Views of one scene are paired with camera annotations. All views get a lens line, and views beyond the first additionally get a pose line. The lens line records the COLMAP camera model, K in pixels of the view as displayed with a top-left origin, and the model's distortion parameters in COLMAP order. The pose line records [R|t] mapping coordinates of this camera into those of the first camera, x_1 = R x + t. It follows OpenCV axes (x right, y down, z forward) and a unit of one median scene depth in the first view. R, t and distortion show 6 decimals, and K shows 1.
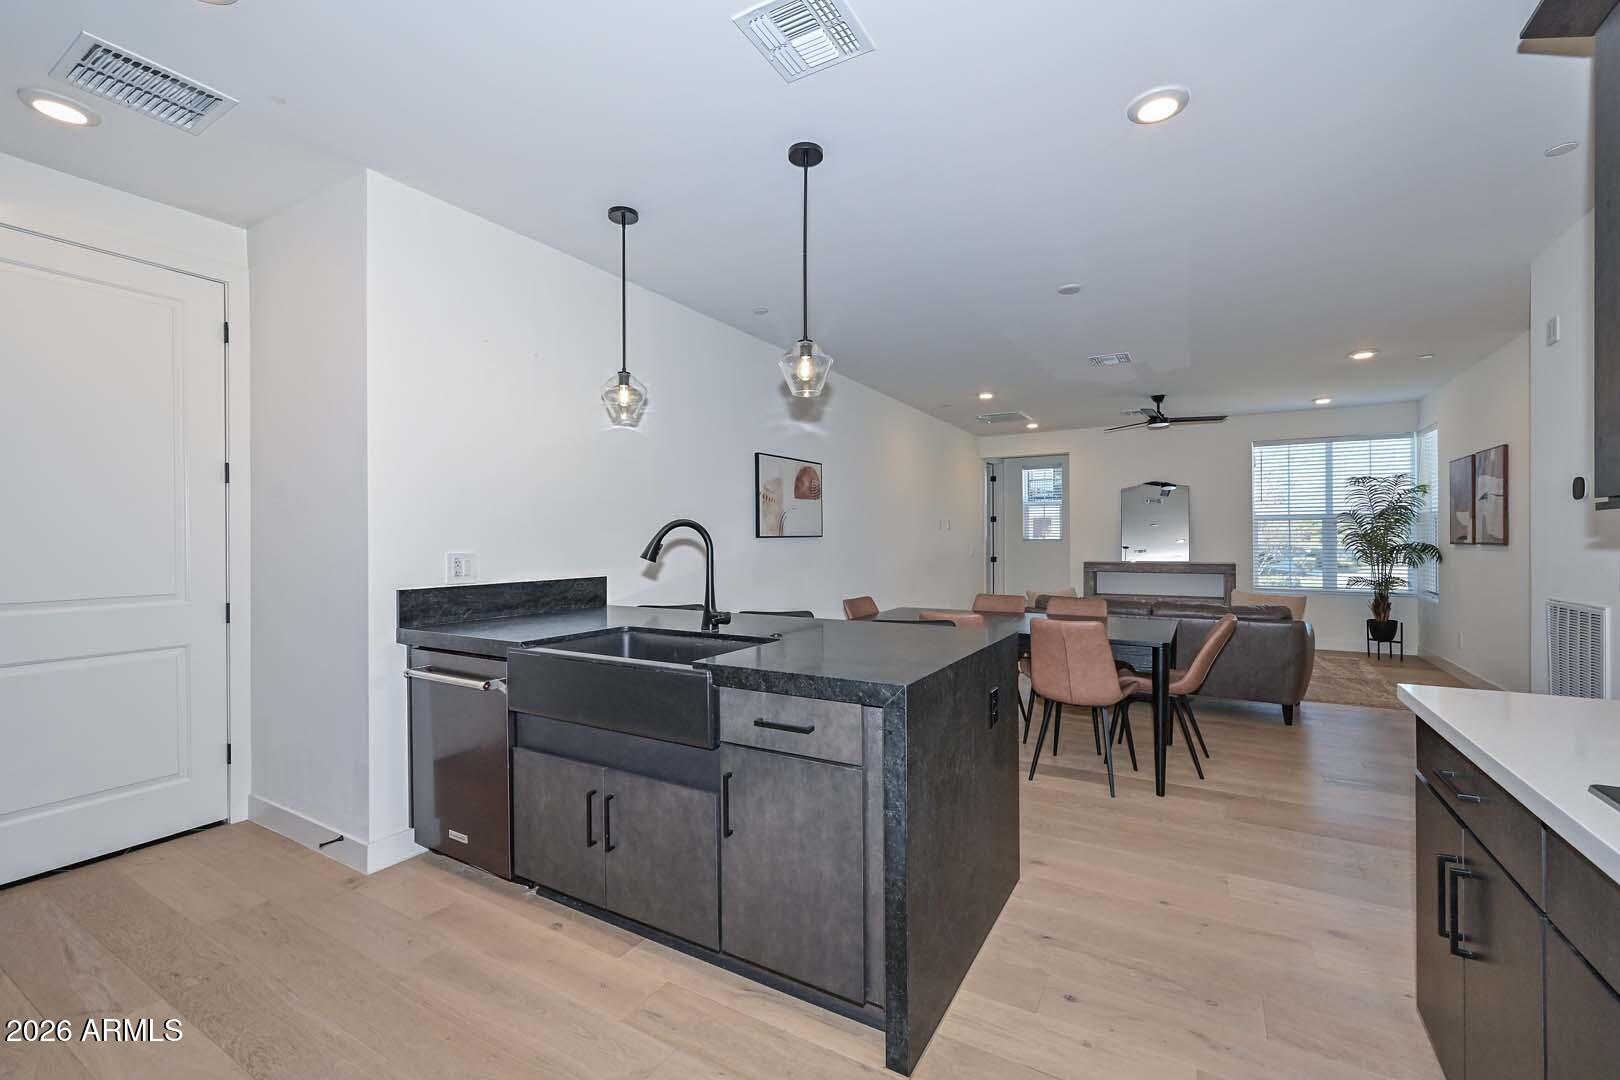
lens RADIAL K [[636.0, 0, 852.1], [0, 636.0, 536.3], [0, 0, 1]] dist [0.017784, -0.000343]
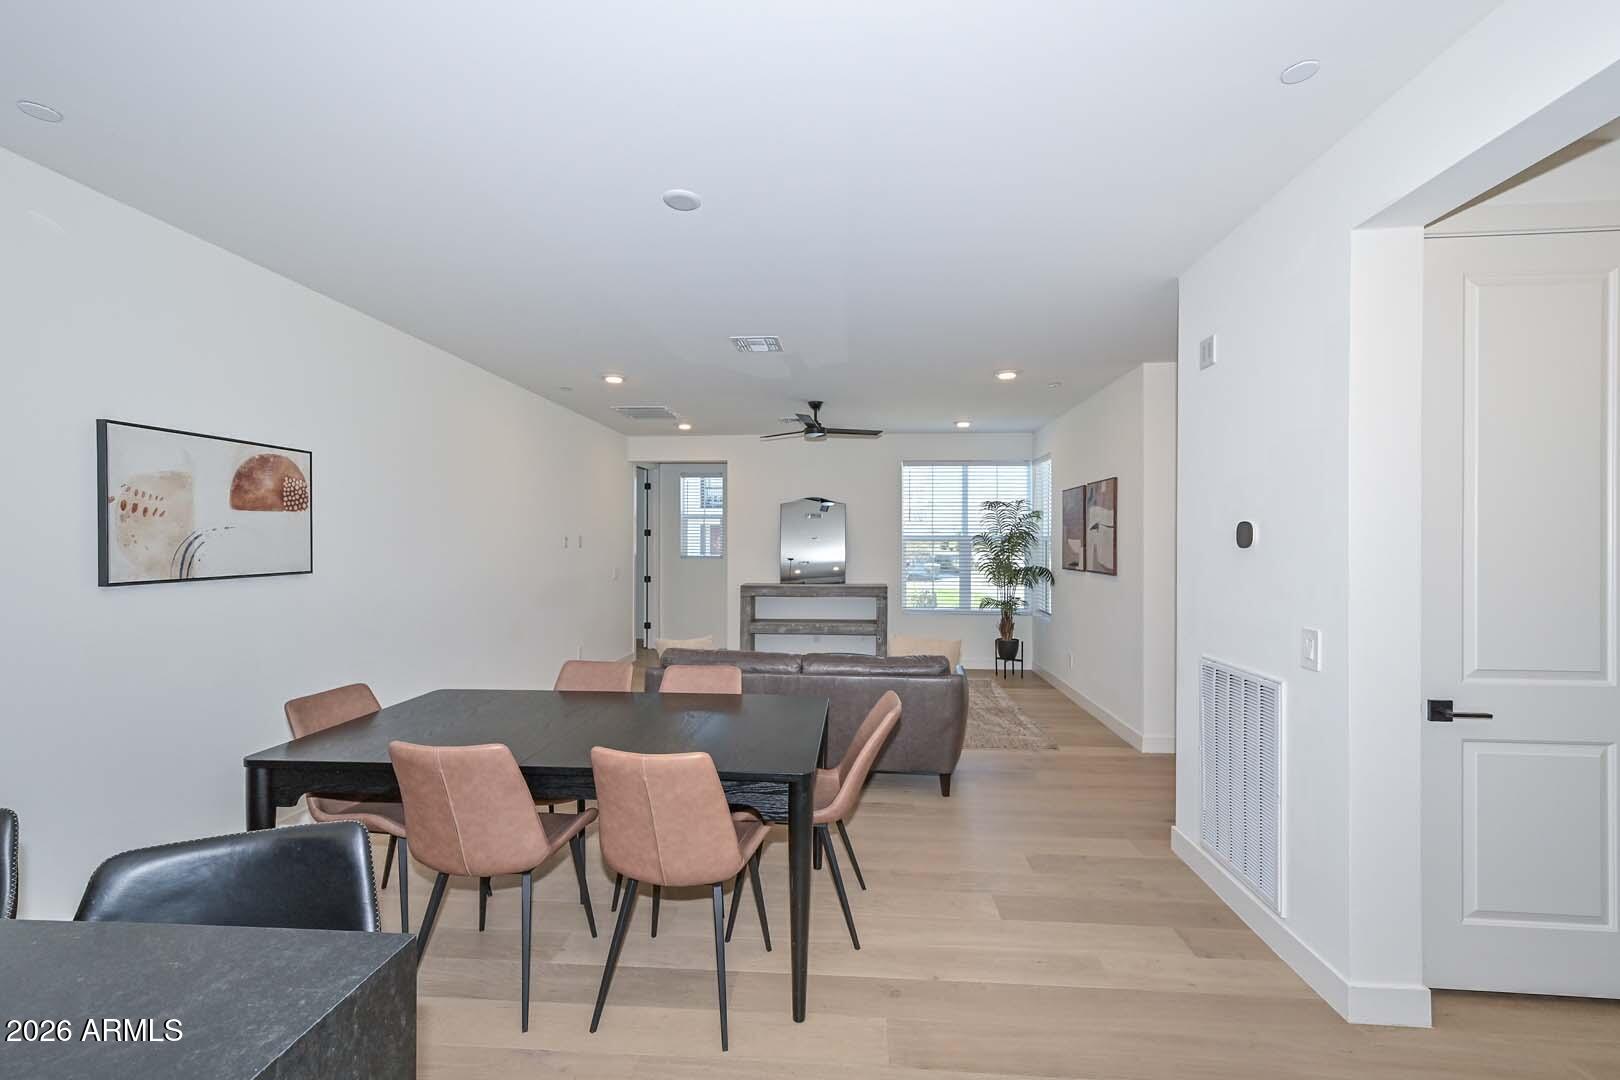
lens RADIAL K [[636.0, 0, 804.0], [0, 636.0, 541.8], [0, 0, 1]] dist [0.017784, -0.000343]
pose [[0.913480, 0.007388, 0.406816, 0.128479], [-0.007811, 0.999969, -0.000621, -0.030716], [-0.406808, -0.002610, 0.913510, 0.240809]]
